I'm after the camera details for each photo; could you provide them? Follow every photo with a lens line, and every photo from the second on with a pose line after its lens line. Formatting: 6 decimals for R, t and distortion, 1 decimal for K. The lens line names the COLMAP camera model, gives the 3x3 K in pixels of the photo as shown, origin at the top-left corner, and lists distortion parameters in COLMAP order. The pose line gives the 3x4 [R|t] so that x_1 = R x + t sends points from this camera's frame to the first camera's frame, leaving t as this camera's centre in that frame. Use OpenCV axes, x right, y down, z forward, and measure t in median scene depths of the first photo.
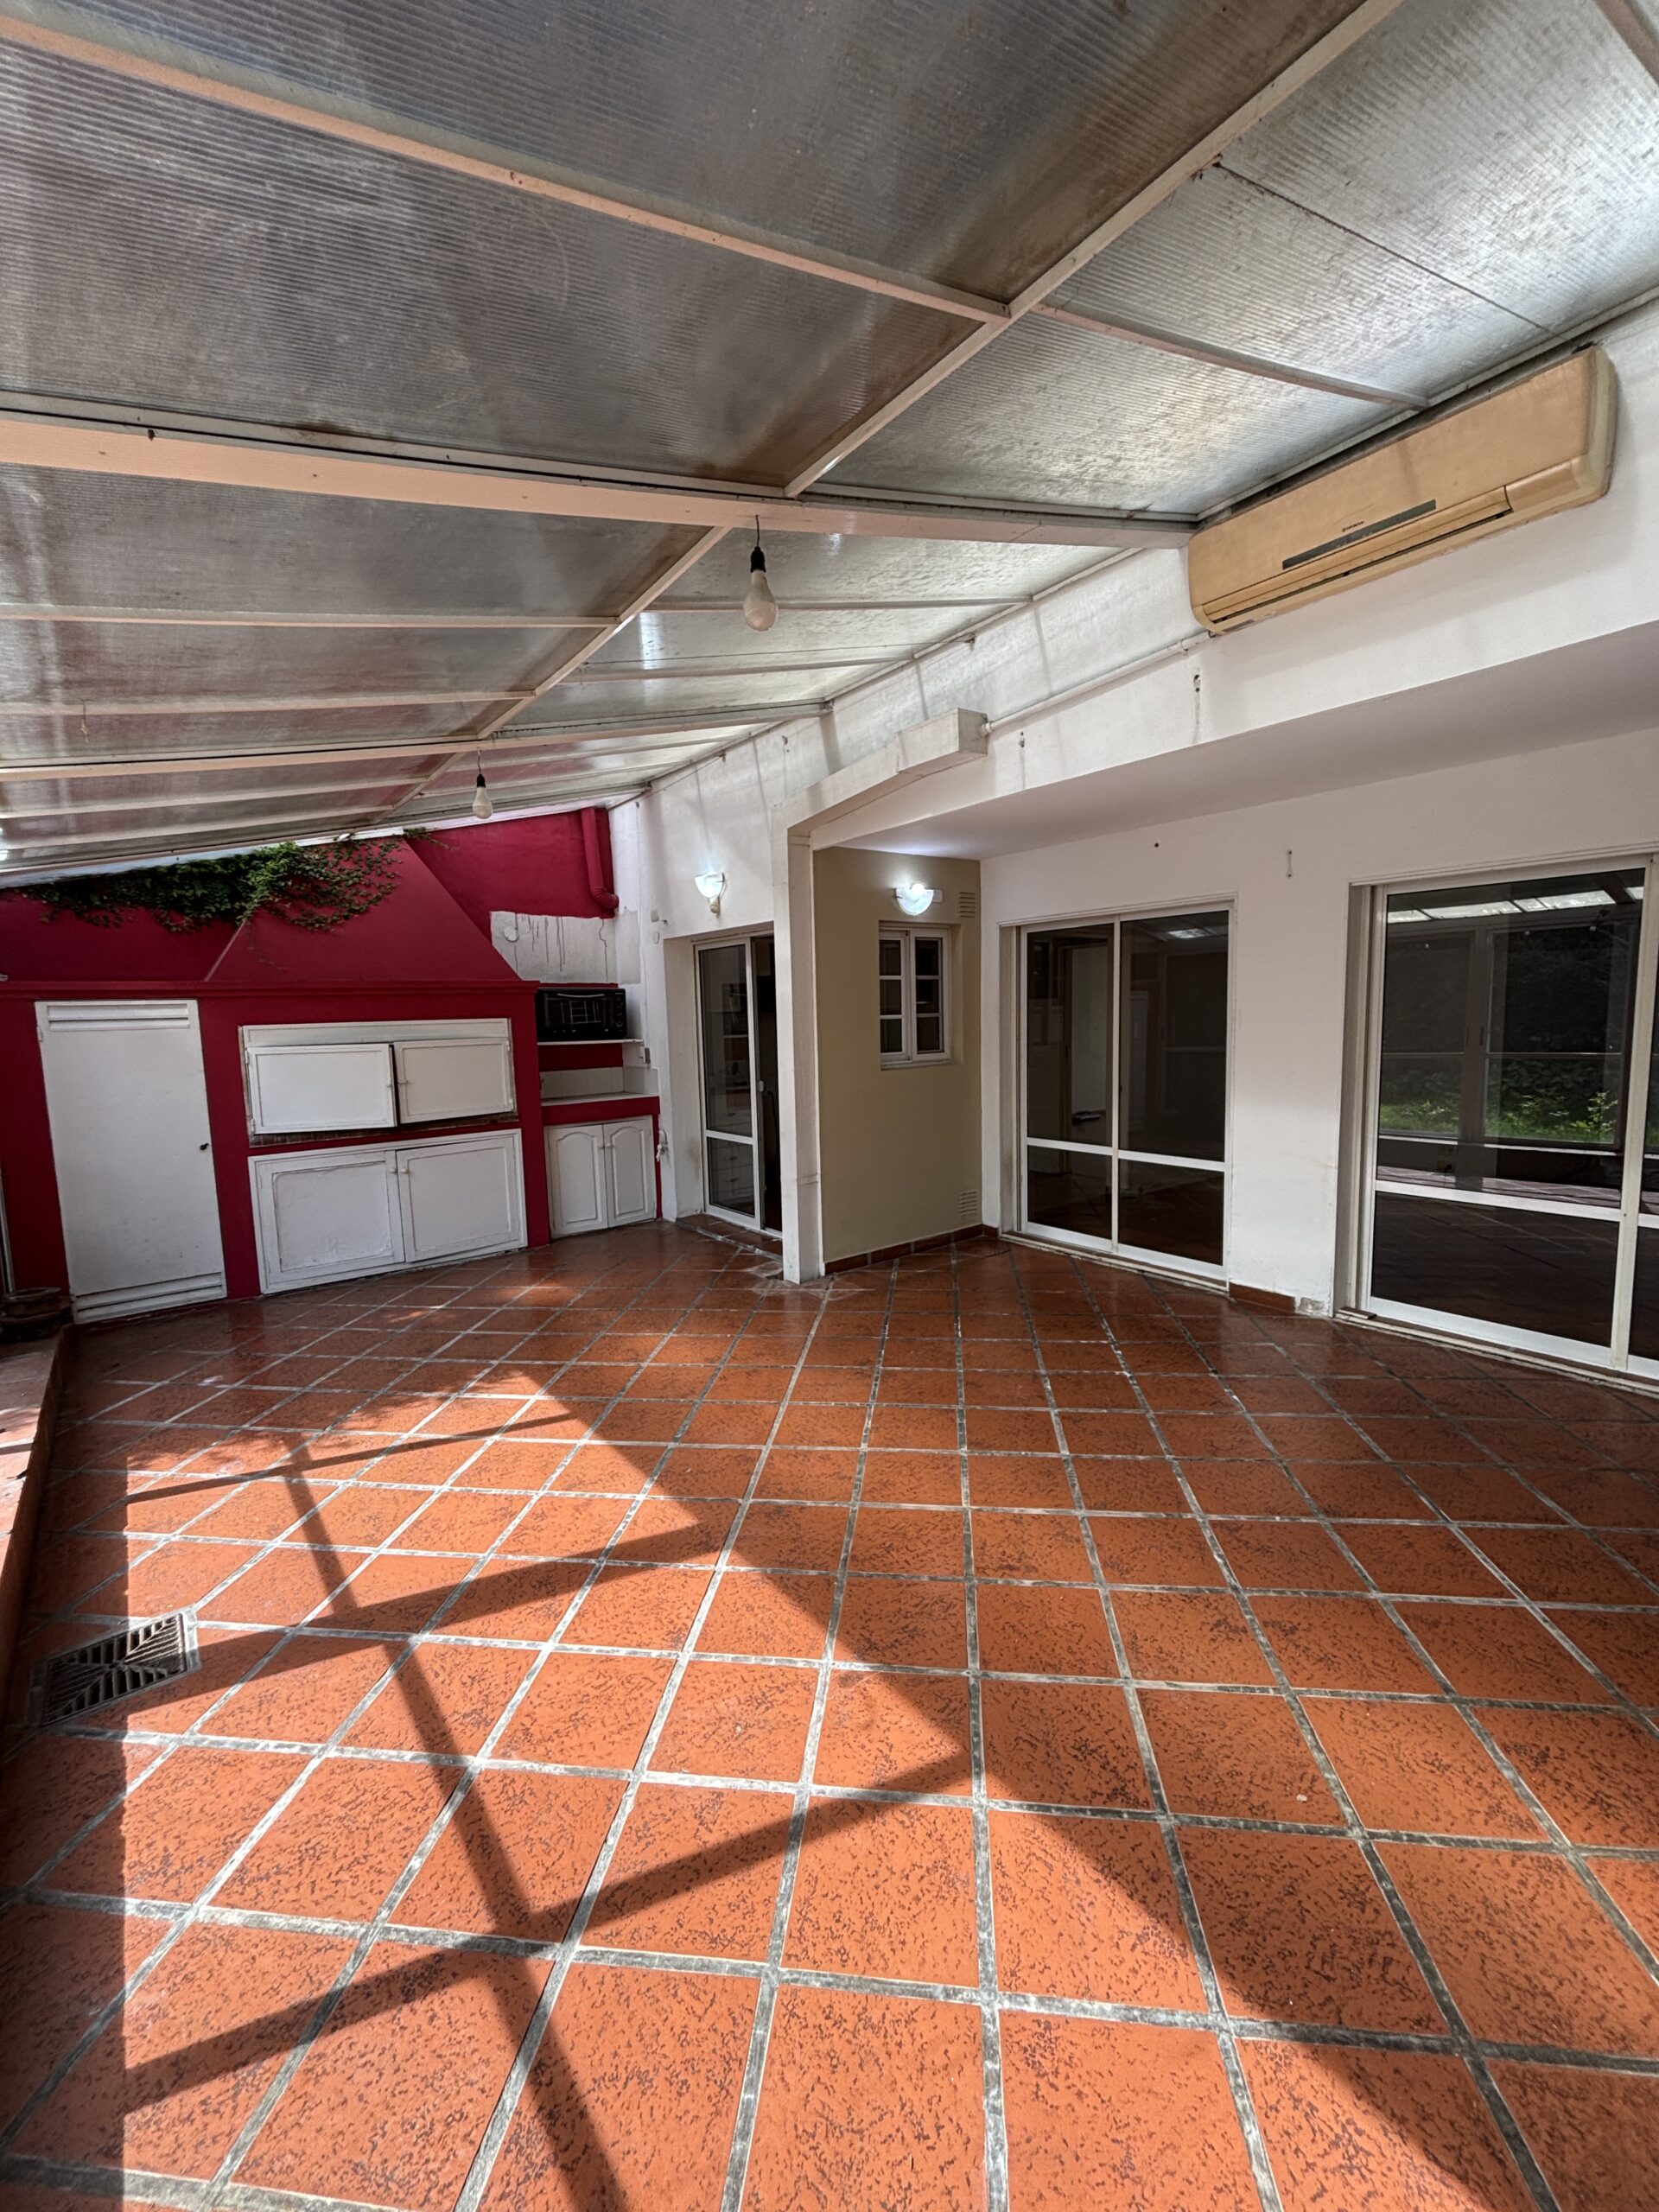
lens RADIAL K [[884.2, 0, 831.6], [0, 884.2, 1101.4], [0, 0, 1]] dist [-0.005991, 0.000996]
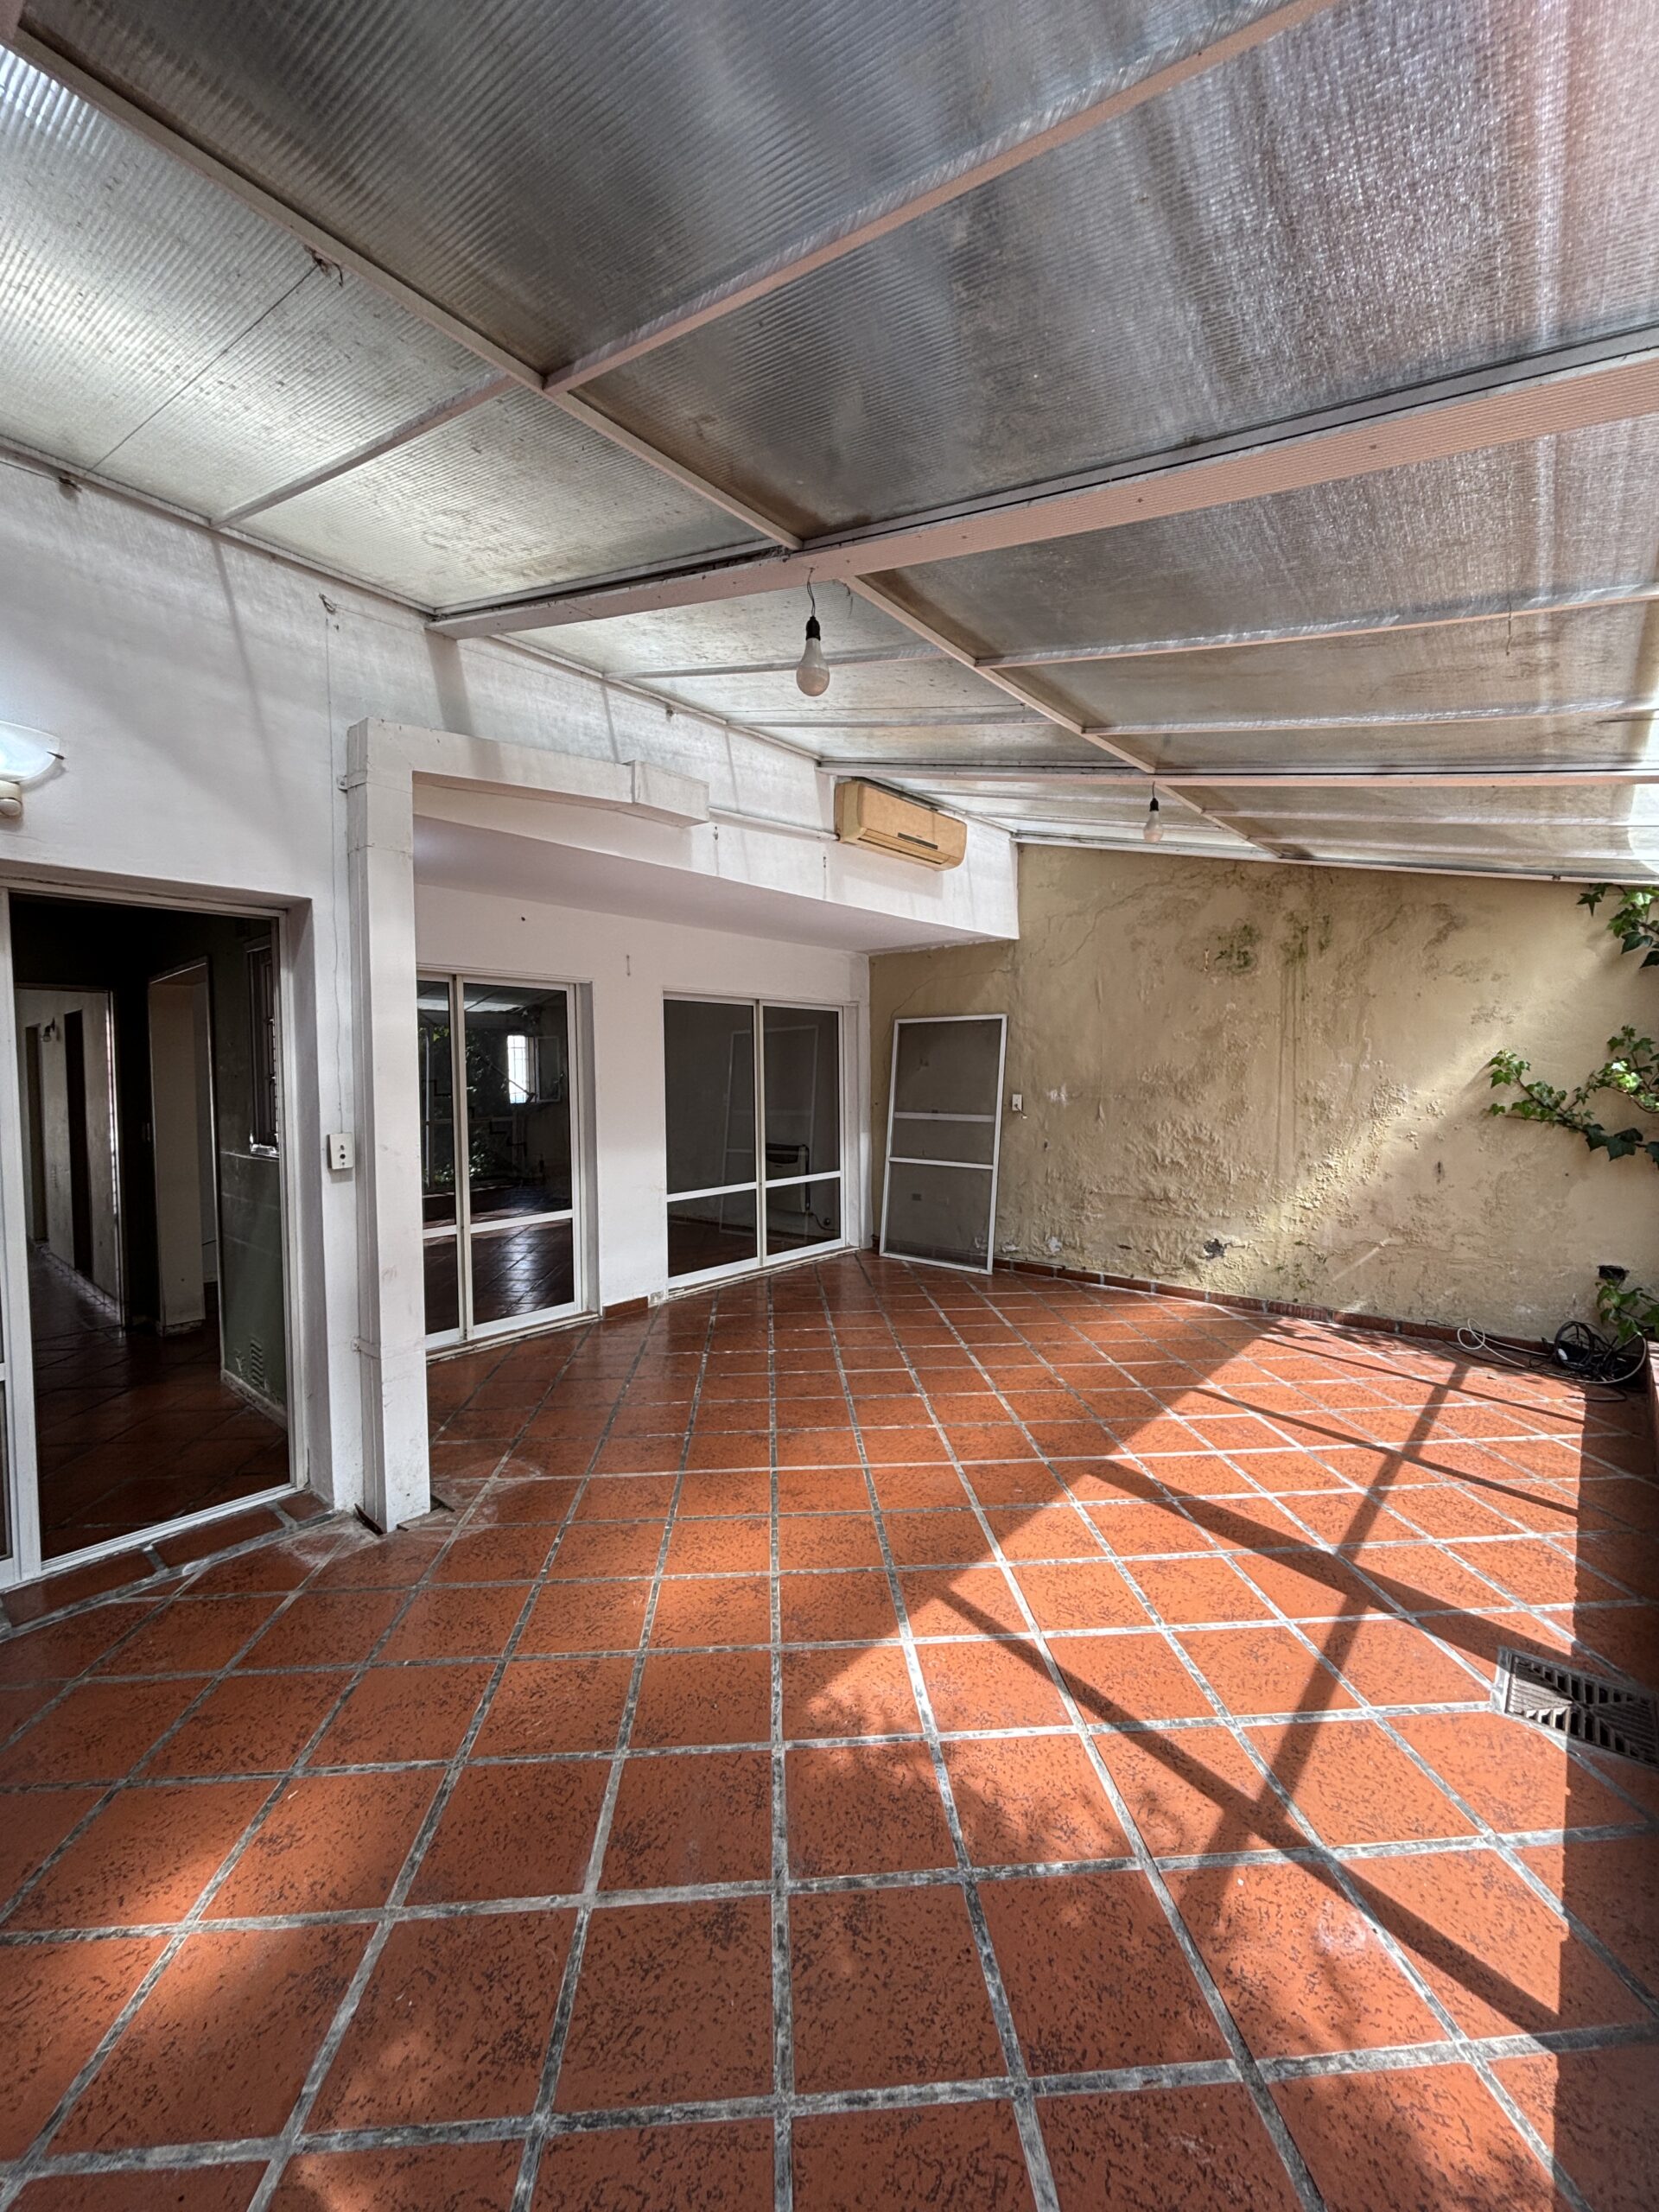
lens RADIAL K [[884.2, 0, 812.0], [0, 884.2, 1113.3], [0, 0, 1]] dist [-0.005991, 0.000996]
pose [[-0.173793, -0.016469, 0.984645, -1.088619], [0.119003, 0.992182, 0.037600, -0.091569], [-0.977566, 0.123710, -0.170474, 1.293916]]
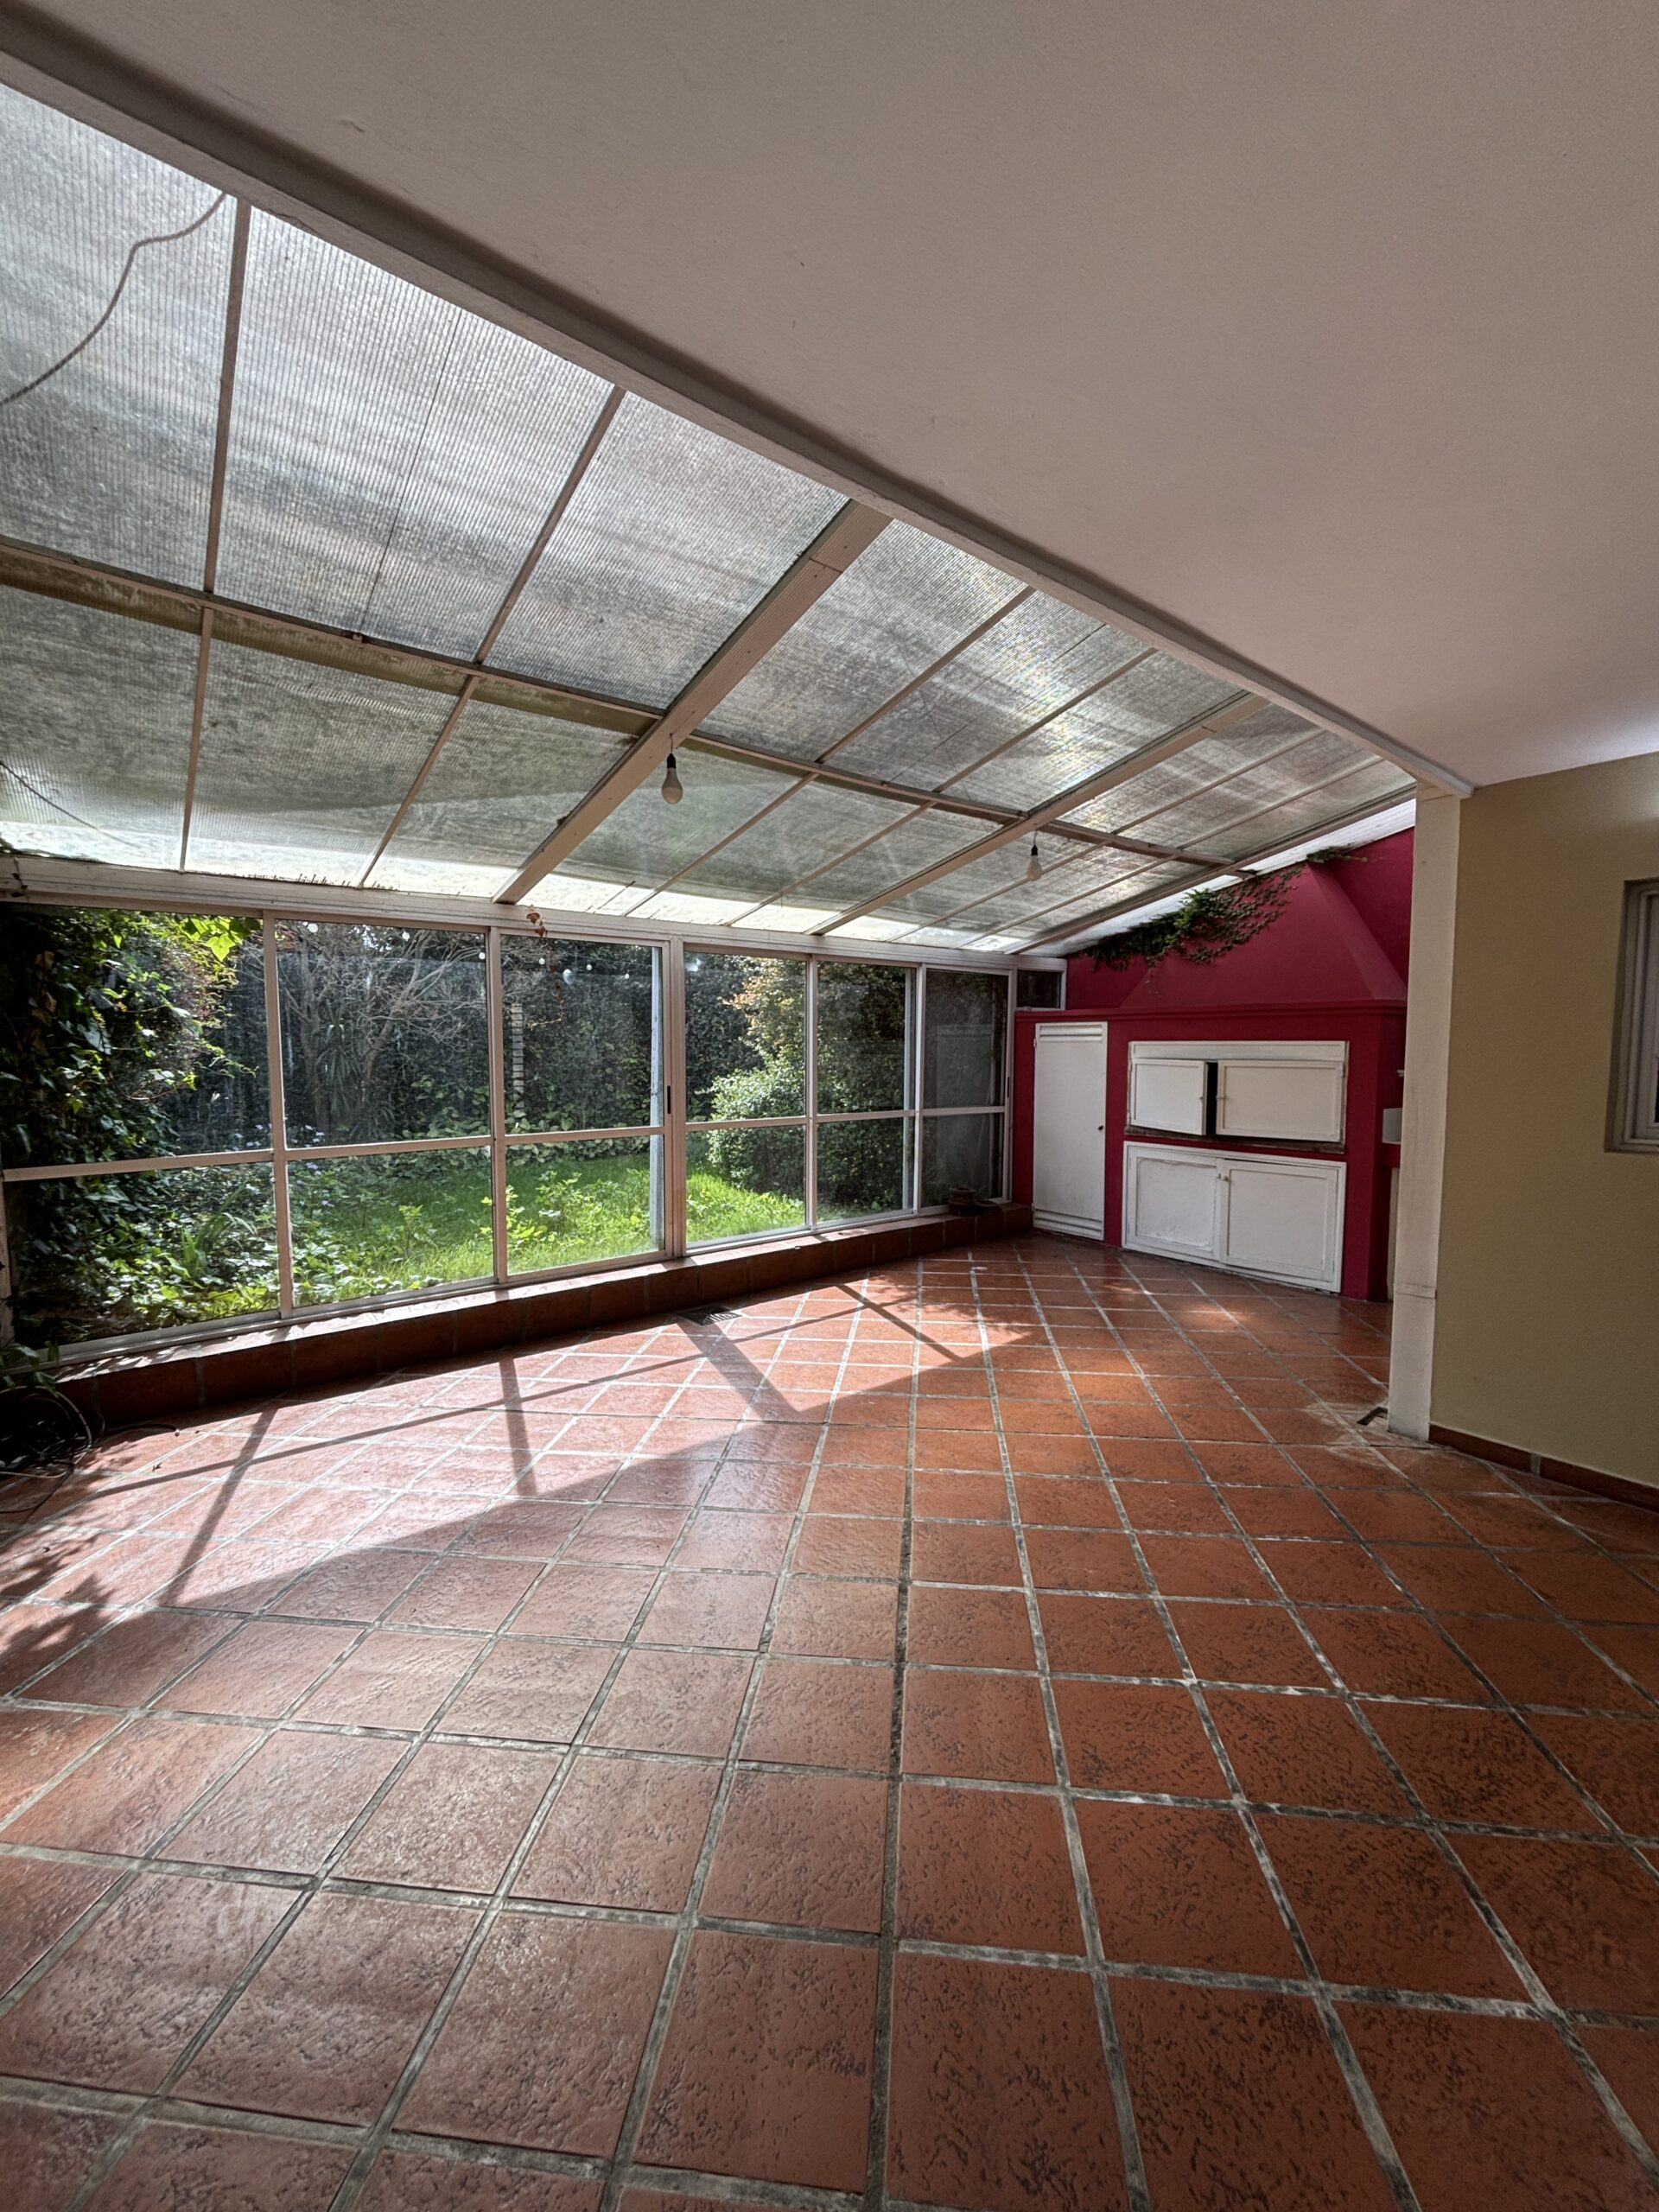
lens RADIAL K [[884.2, 0, 843.4], [0, 884.2, 1111.1], [0, 0, 1]] dist [-0.005991, 0.000996]
pose [[0.024983, 0.106029, -0.994049, 0.989181], [-0.105425, 0.989094, 0.102851, -0.112716], [0.994113, 0.102228, 0.035888, 0.827876]]
